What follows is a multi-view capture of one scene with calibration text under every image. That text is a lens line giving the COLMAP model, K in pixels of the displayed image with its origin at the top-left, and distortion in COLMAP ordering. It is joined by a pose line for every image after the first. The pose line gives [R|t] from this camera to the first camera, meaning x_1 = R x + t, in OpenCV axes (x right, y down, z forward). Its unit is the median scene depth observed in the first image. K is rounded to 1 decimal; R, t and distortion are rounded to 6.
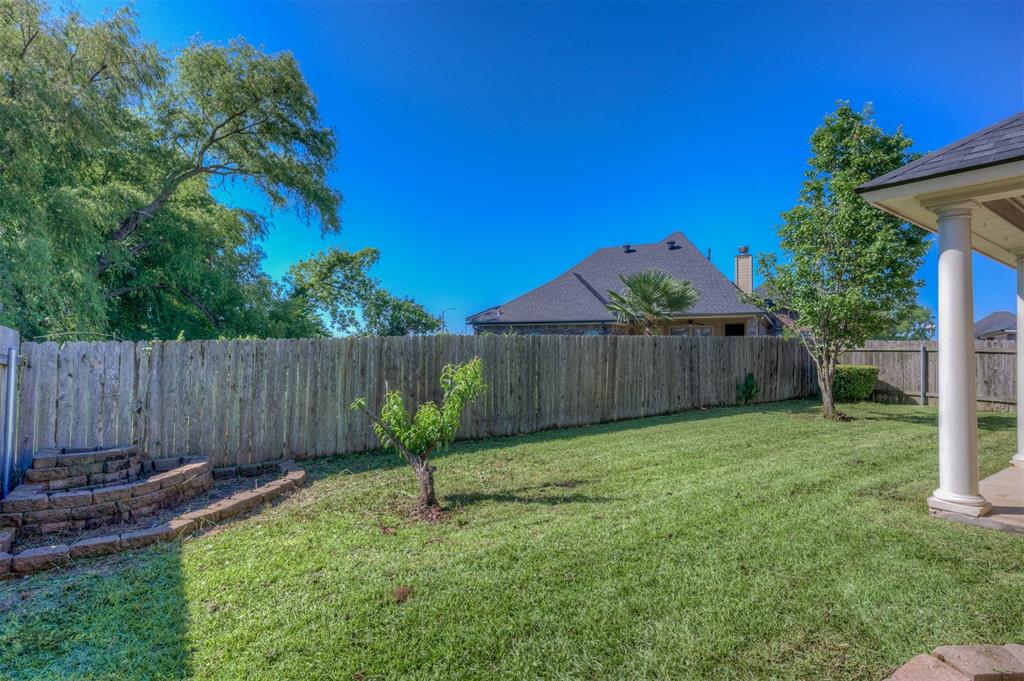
lens RADIAL K [[494.3, 0, 512.0], [0, 494.3, 340.5], [0, 0, 1]] dist [-0.001276, -0.000199]
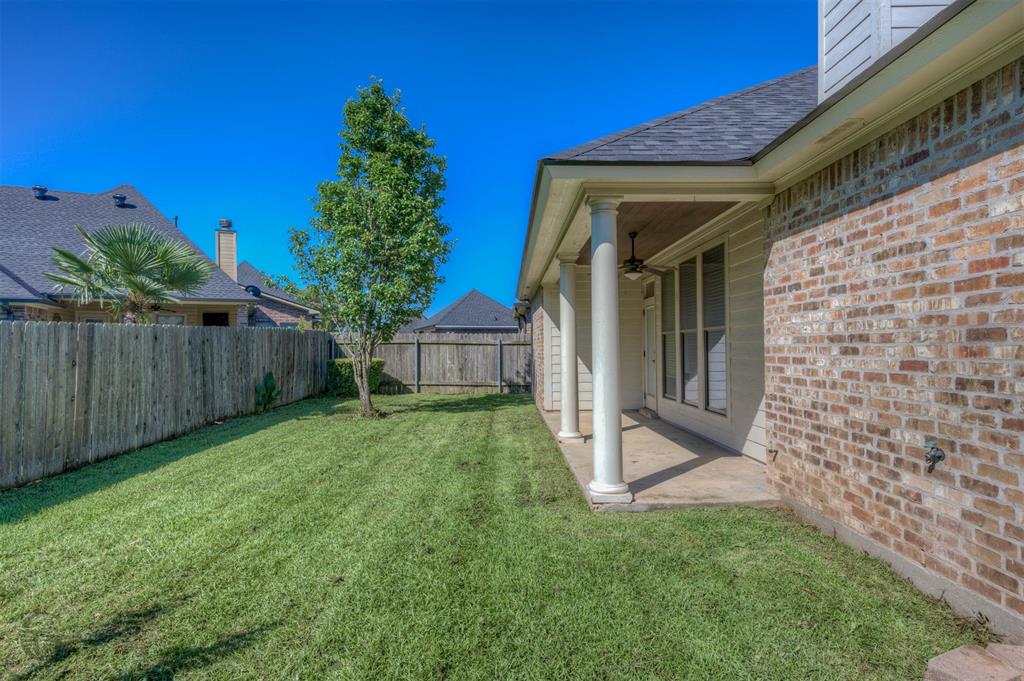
lens RADIAL K [[548.8, 0, 511.7], [0, 548.8, 345.5], [0, 0, 1]] dist [0.005765, -0.000248]
pose [[0.572023, -0.013468, 0.820127, -0.045985], [-0.005332, 0.999783, 0.020137, 0.000972], [-0.820220, -0.015892, 0.571827, 0.172017]]
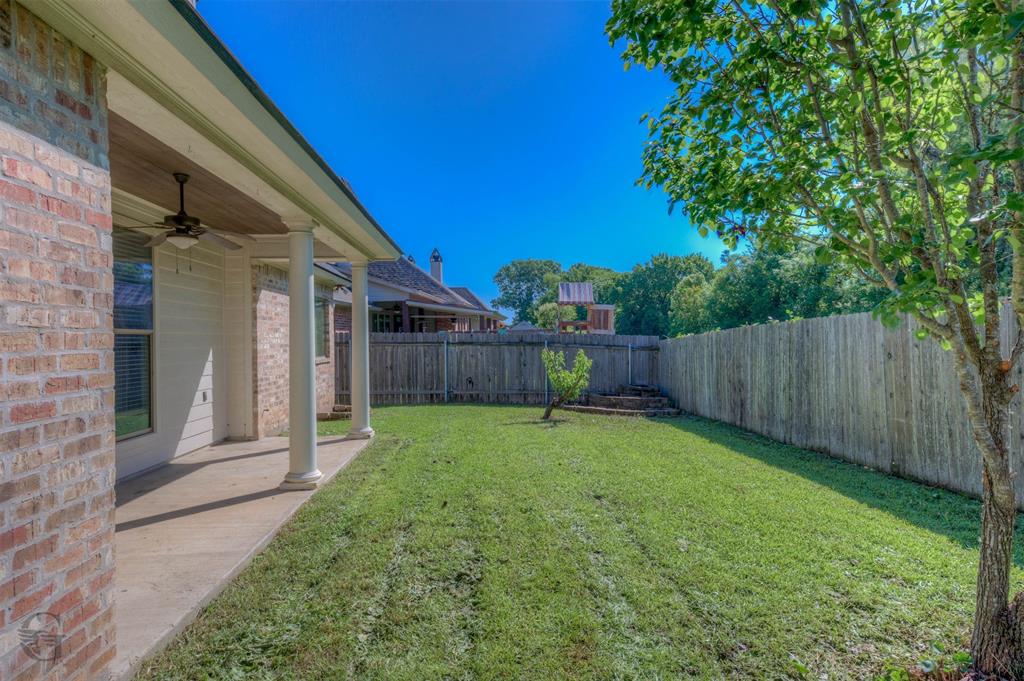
lens RADIAL K [[611.9, 0, 512.0], [0, 611.9, 340.5], [0, 0, 1]] dist [0.000195, 0.000045]
pose [[-0.528358, -0.003865, -0.849013, 0.858318], [0.028699, 0.999337, -0.022409, 0.022748], [0.848537, -0.036206, -0.527897, 0.900822]]
